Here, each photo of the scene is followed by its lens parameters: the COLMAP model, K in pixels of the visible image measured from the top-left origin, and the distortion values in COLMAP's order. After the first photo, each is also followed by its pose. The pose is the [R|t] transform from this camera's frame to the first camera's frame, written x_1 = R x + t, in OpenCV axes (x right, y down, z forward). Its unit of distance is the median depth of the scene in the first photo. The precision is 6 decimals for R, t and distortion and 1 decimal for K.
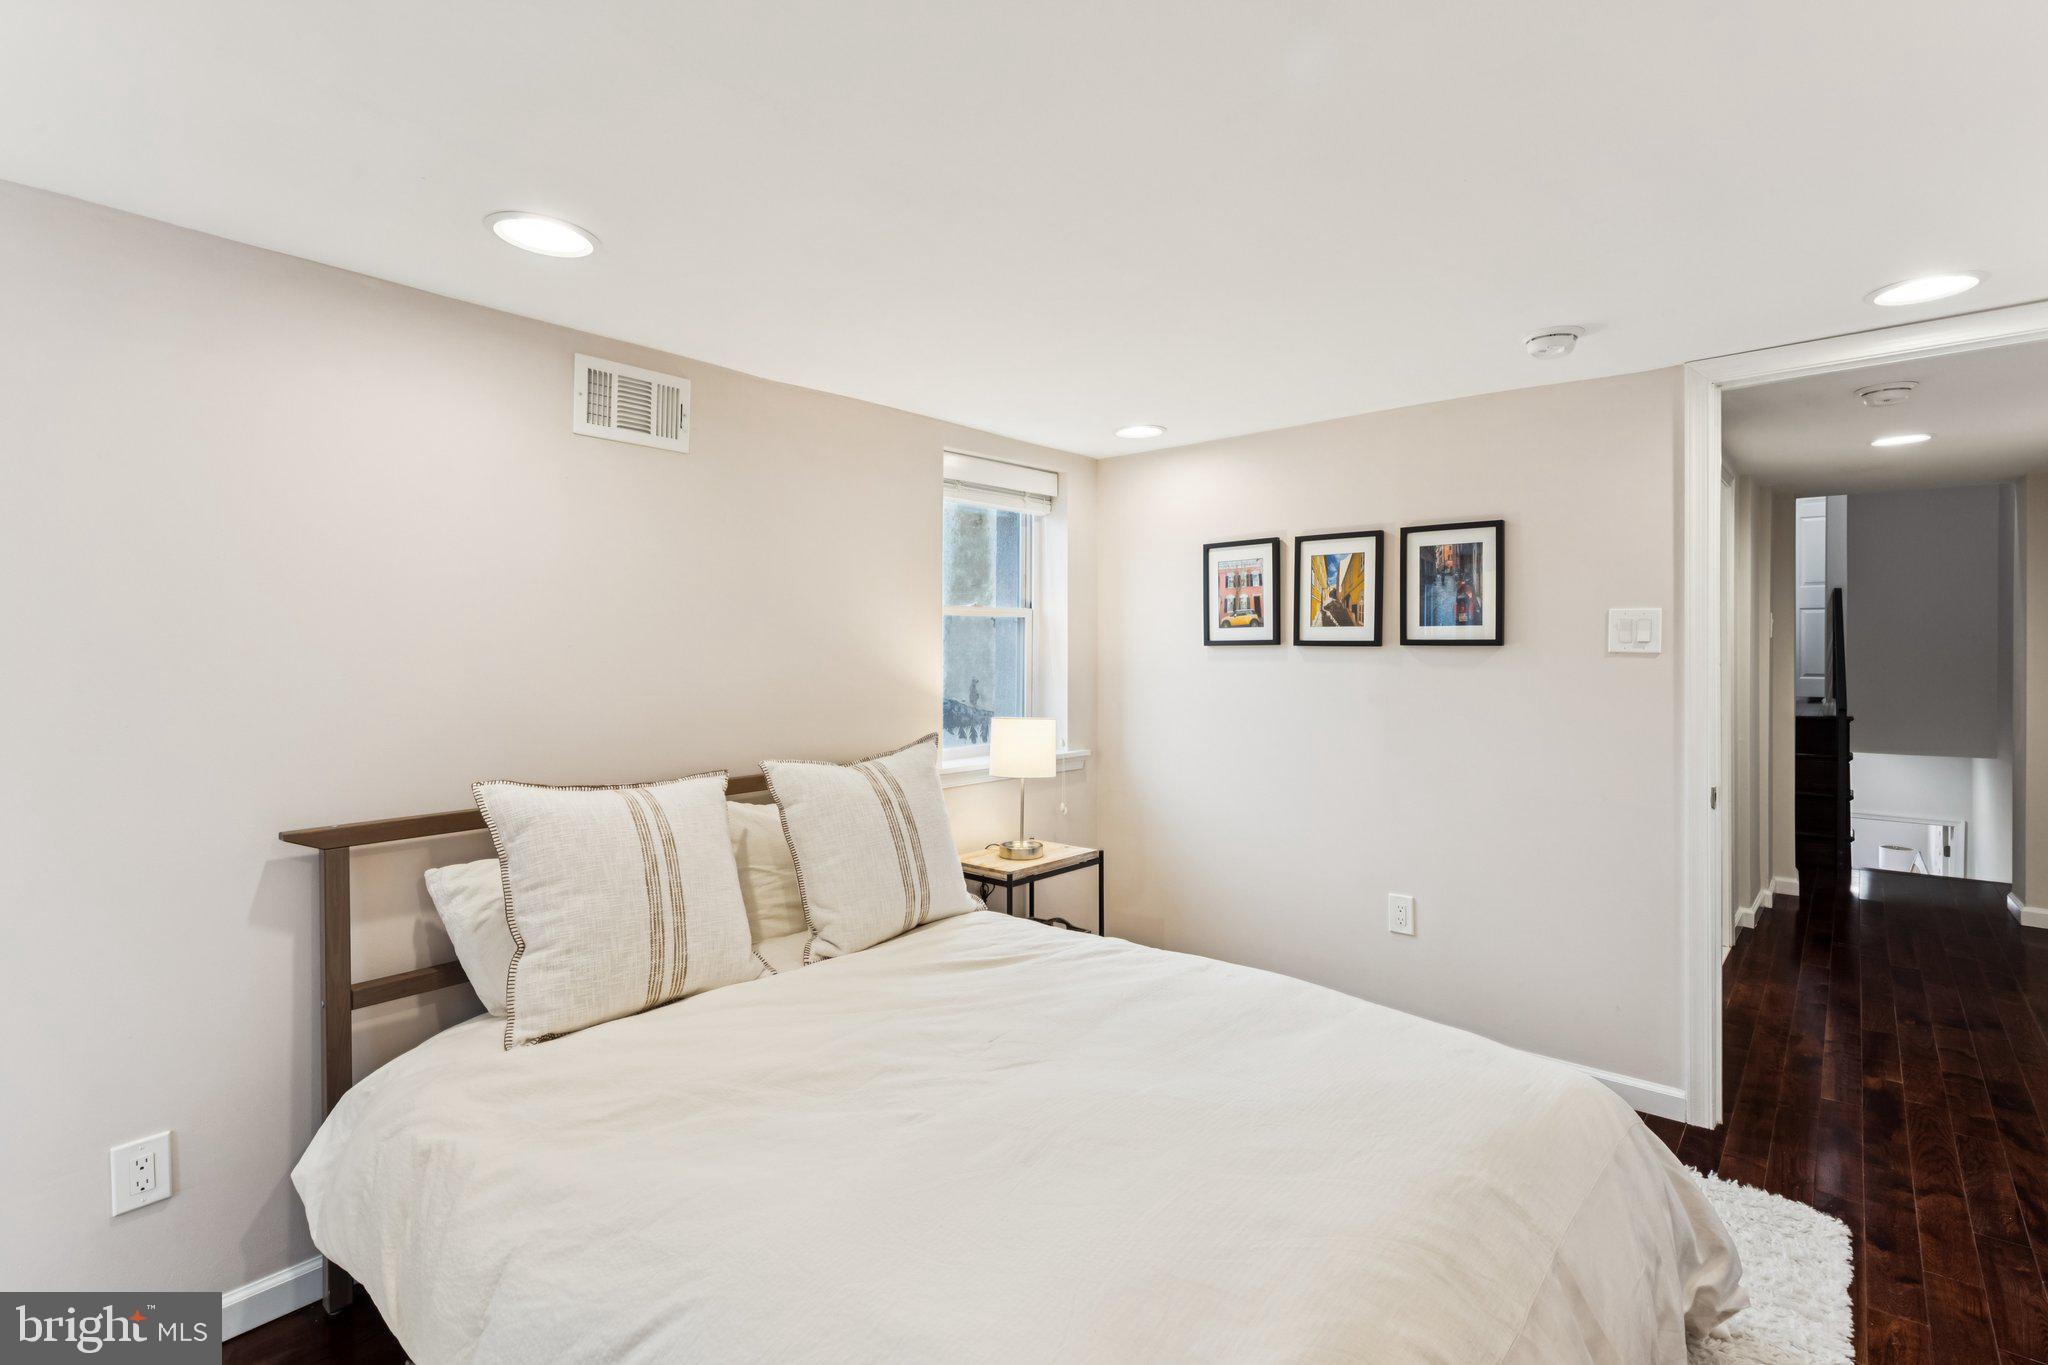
lens RADIAL K [[932.6, 0, 1029.5], [0, 932.6, 676.8], [0, 0, 1]] dist [0.009893, 0.000457]
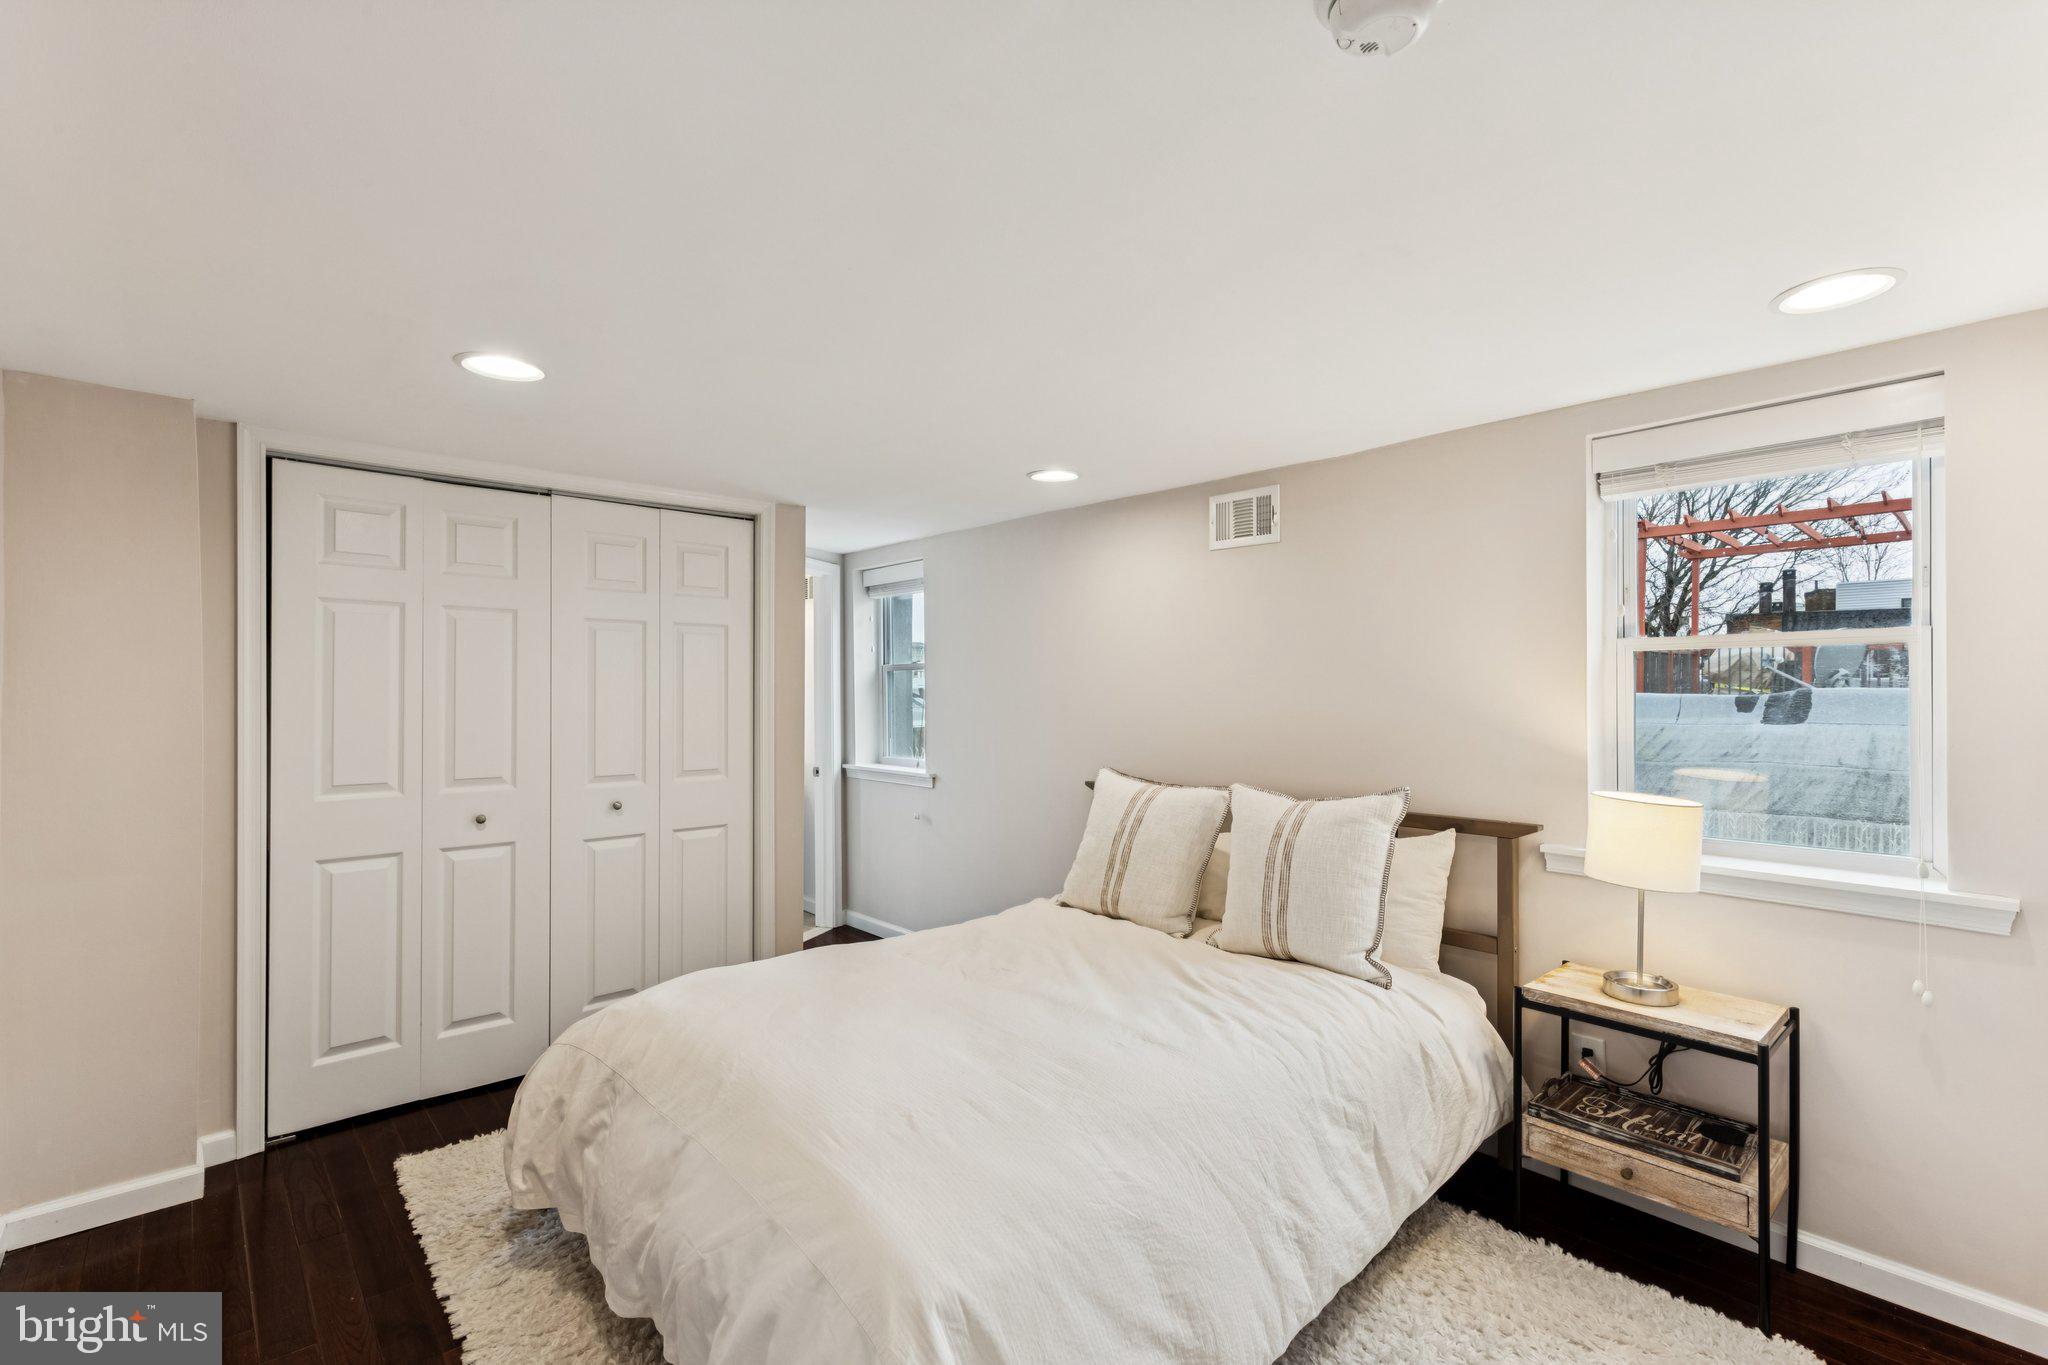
lens RADIAL K [[932.6, 0, 1029.5], [0, 932.6, 676.8], [0, 0, 1]] dist [0.009893, 0.000457]
pose [[-0.110488, 0.001005, -0.993877, 1.022825], [-0.017791, 0.999837, 0.002989, -0.054714], [0.993718, 0.018012, -0.110452, 0.863899]]
